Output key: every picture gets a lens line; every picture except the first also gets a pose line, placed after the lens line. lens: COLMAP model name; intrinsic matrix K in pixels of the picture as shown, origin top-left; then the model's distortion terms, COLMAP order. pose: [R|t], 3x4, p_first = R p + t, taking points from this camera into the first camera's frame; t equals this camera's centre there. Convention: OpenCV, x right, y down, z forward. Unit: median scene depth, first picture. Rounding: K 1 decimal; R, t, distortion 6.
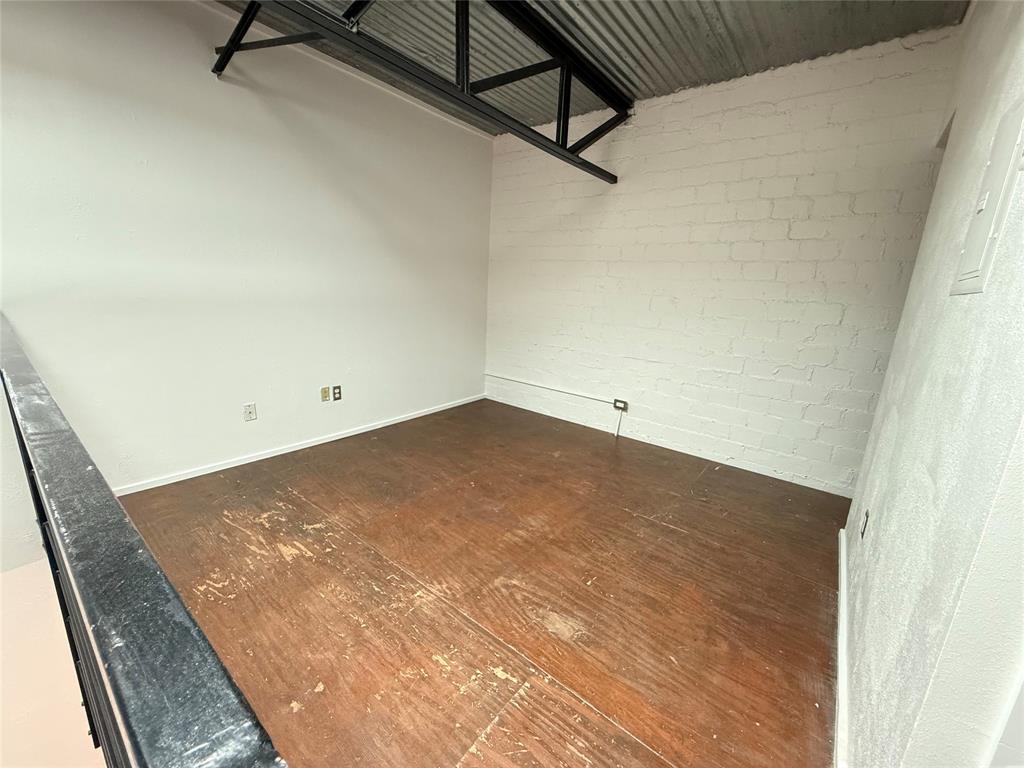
lens RADIAL K [[410.8, 0, 512.1], [0, 410.8, 385.4], [0, 0, 1]] dist [0.001208, 0.000083]
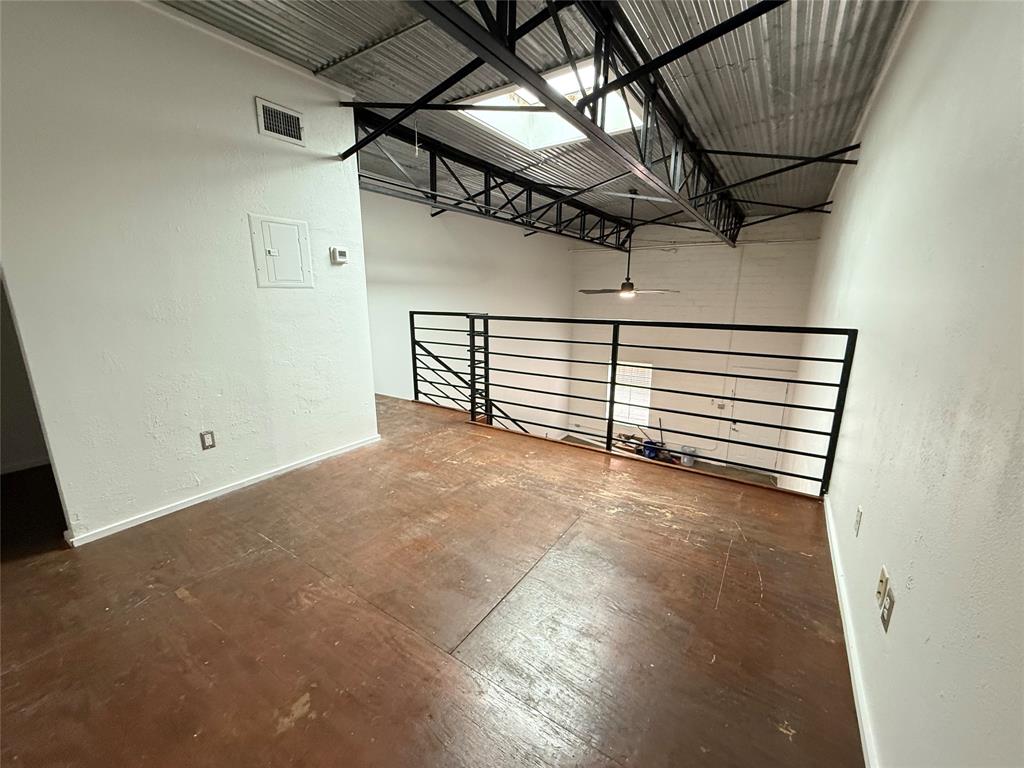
lens RADIAL K [[410.8, 0, 512.1], [0, 410.8, 385.4], [0, 0, 1]] dist [0.001208, 0.000083]
pose [[-0.995083, -0.032664, -0.093500, -0.088528], [-0.070631, 0.895834, 0.438740, -0.529673], [0.069429, 0.443186, -0.893737, 2.153663]]
